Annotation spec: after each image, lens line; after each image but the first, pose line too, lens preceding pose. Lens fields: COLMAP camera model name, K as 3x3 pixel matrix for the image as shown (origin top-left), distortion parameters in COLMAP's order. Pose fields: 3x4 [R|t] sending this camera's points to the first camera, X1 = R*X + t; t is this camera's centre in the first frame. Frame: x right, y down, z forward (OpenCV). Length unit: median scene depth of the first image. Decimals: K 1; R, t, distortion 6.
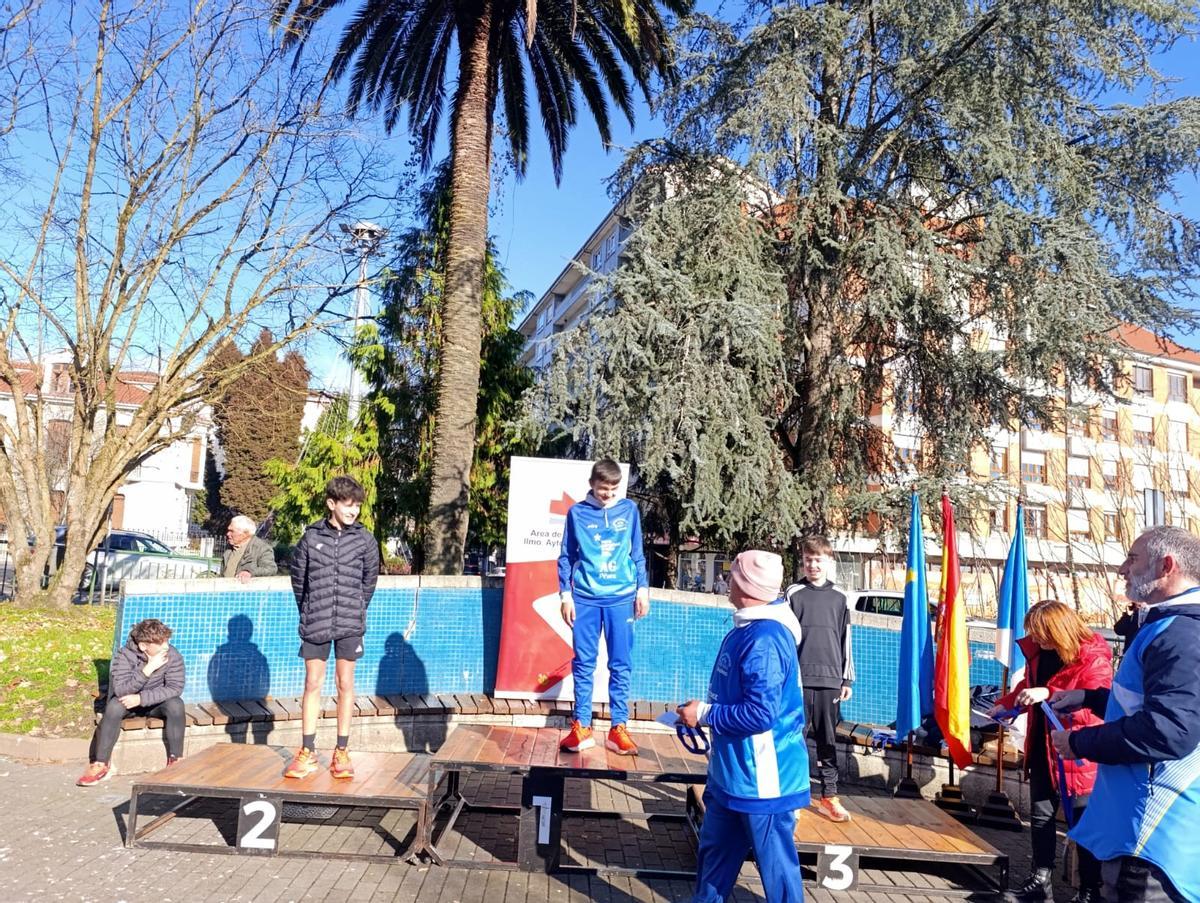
lens RADIAL K [[817.1, 0, 587.6], [0, 817.1, 487.1], [0, 0, 1]] dist [0.036052, -0.044726]
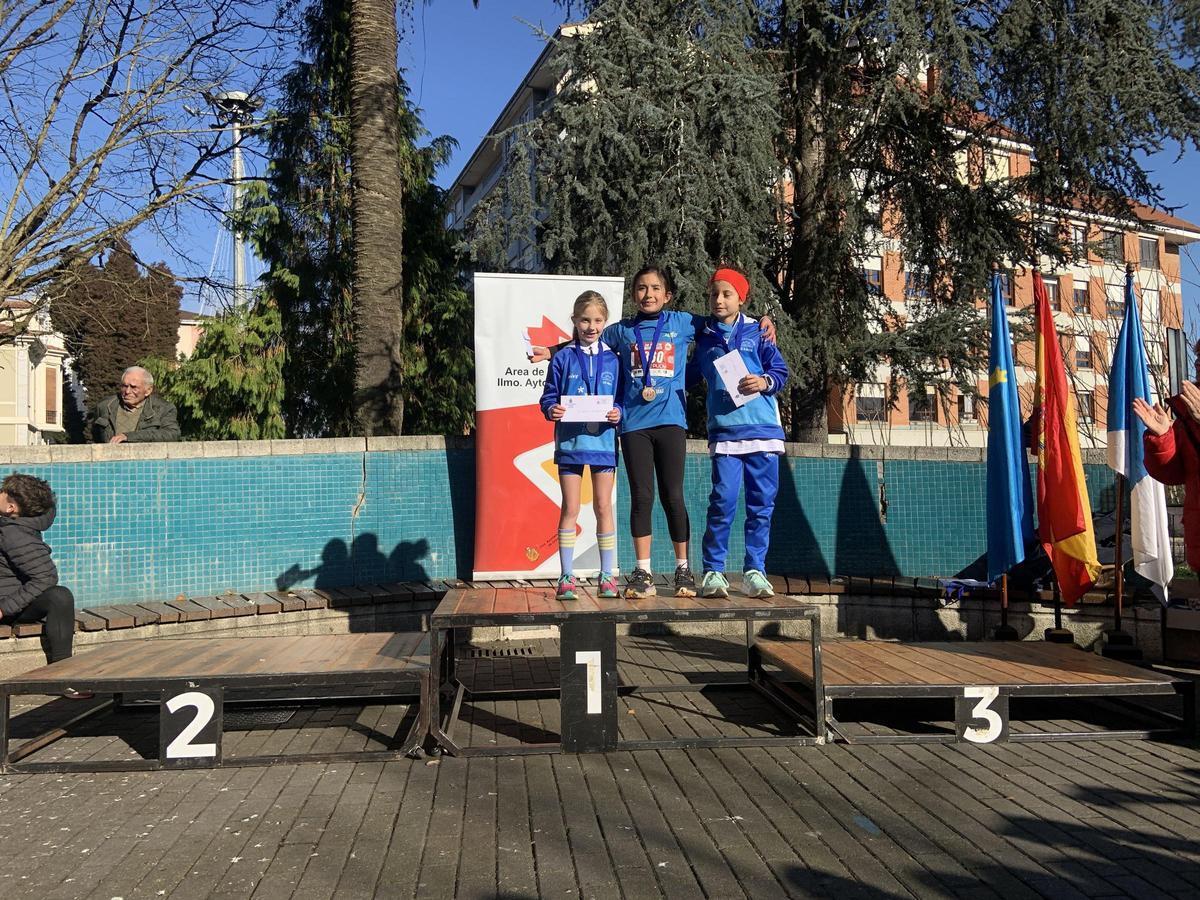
lens RADIAL K [[895.9, 0, 587.8], [0, 895.9, 460.1], [0, 0, 1]] dist [0.121320, -0.151724]
pose [[0.994734, -0.065288, 0.079008, -0.037481], [0.060522, 0.996284, 0.061276, 0.054268], [-0.082715, -0.056172, 0.994989, 0.070805]]
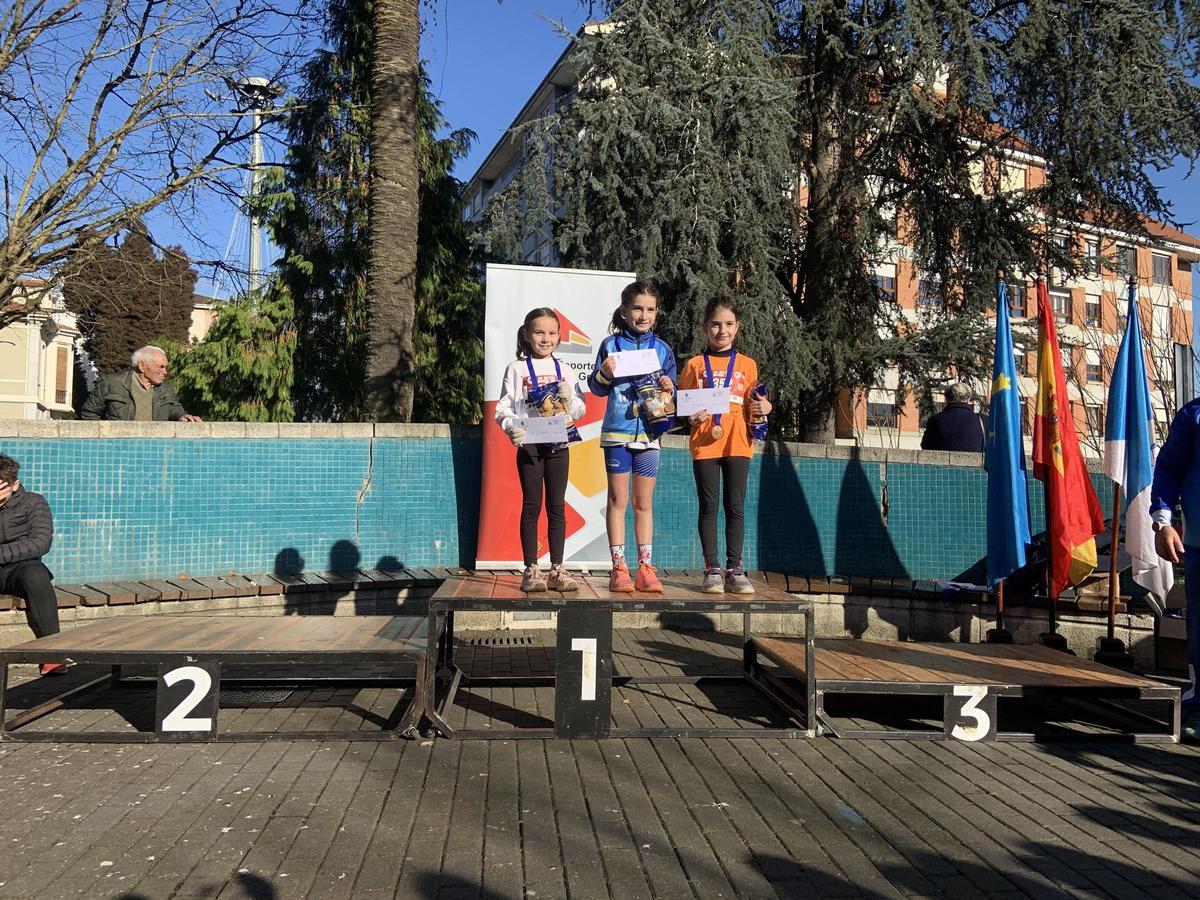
lens RADIAL K [[896.2, 0, 604.2], [0, 896.2, 450.8], [0, 0, 1]] dist [0.121468, -0.152849]
pose [[0.995751, -0.032500, 0.086163, -0.035325], [0.027898, 0.998147, 0.054082, 0.056632], [-0.087761, -0.051448, 0.994812, 0.066667]]
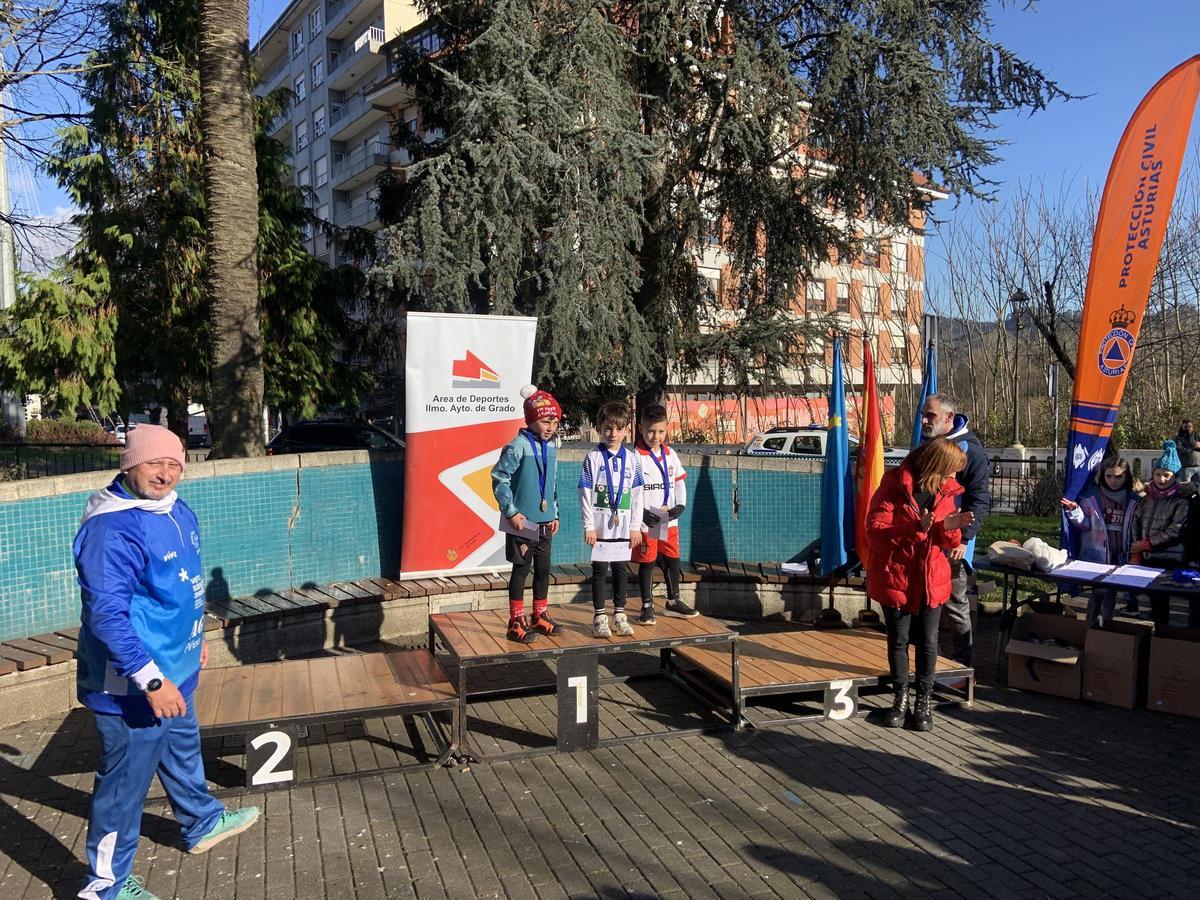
lens RADIAL K [[888.4, 0, 586.6], [0, 888.4, 463.7], [0, 0, 1]] dist [0.113235, -0.136515]
pose [[0.951914, -0.078403, 0.296162, -0.118025], [0.030217, 0.986013, 0.163908, -0.016134], [-0.304870, -0.147077, 0.940969, 0.012222]]
